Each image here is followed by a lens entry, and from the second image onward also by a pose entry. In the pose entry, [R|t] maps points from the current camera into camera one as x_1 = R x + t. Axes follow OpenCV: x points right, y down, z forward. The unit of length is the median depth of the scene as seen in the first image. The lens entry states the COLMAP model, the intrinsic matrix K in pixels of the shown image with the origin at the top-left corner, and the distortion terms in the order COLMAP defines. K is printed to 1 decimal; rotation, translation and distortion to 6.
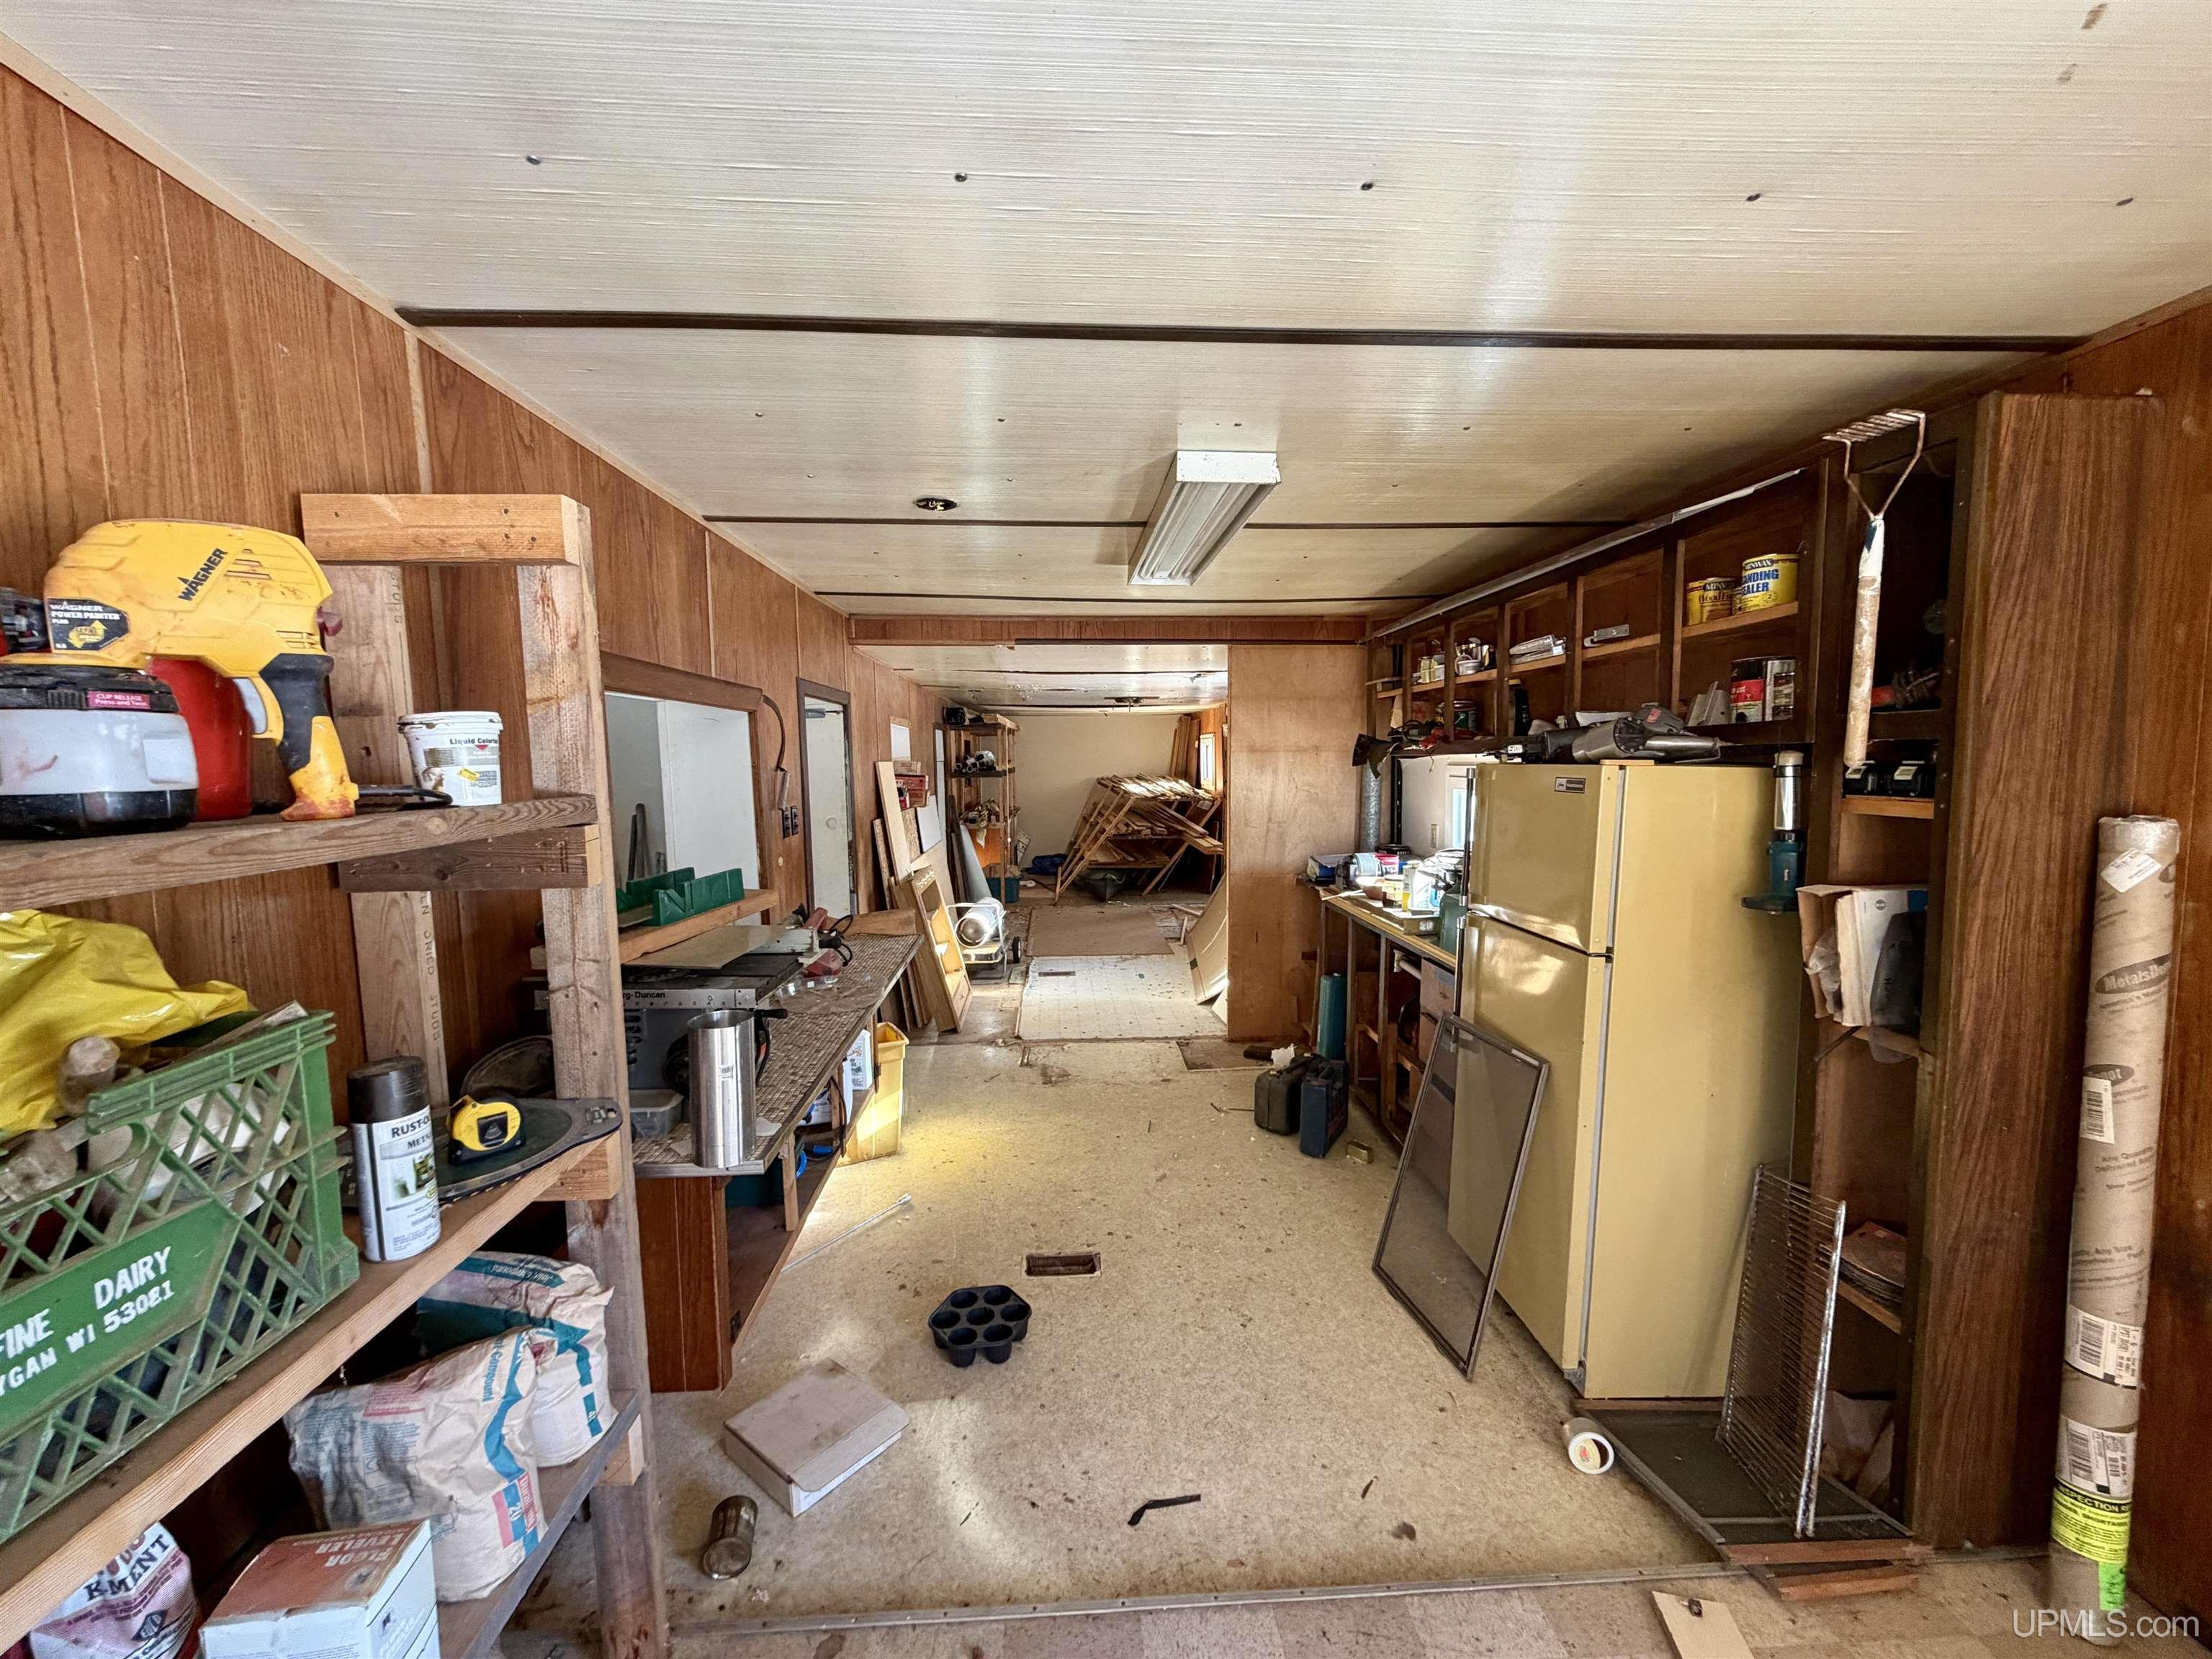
lens RADIAL K [[880.3, 0, 1102.9], [0, 880.3, 836.5], [0, 0, 1]] dist [0.000663, -0.000033]
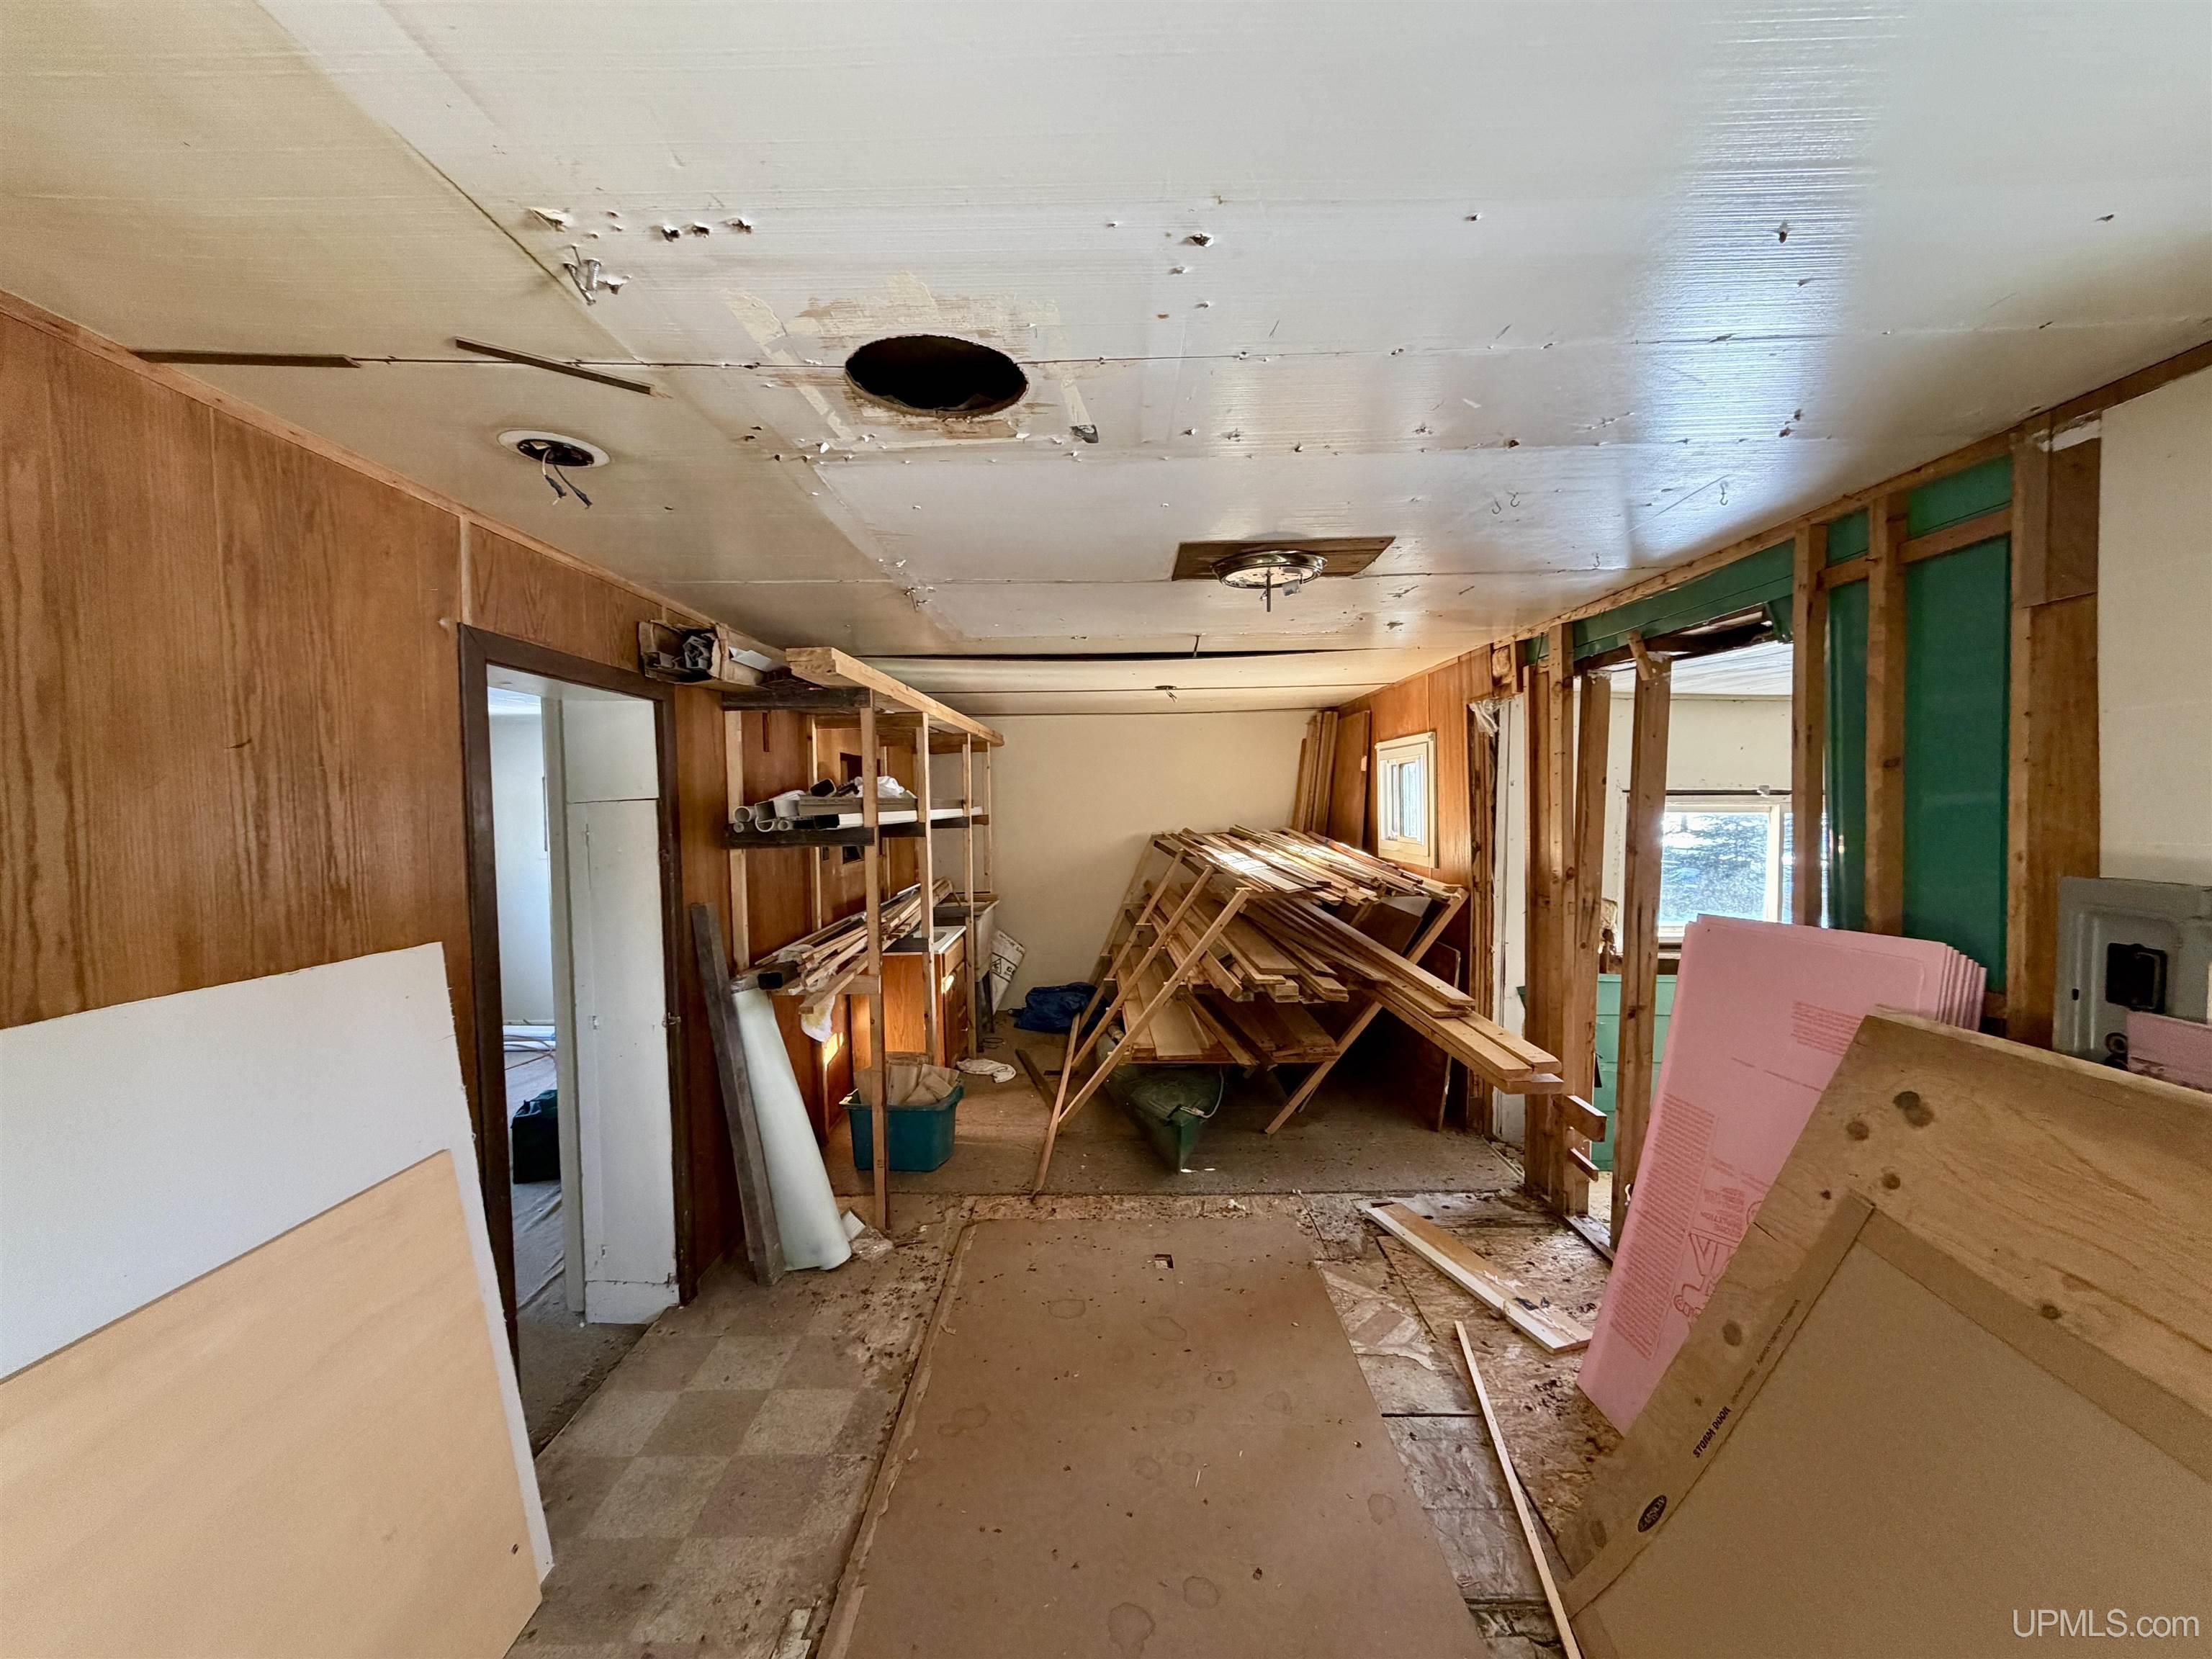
lens RADIAL K [[880.3, 0, 1102.3], [0, 880.3, 834.4], [0, 0, 1]] dist [0.000663, -0.000033]
pose [[0.998091, -0.005209, -0.061534, -0.004980], [0.001963, 0.998609, -0.052697, -0.045645], [0.061723, 0.052476, 0.996713, 0.559437]]
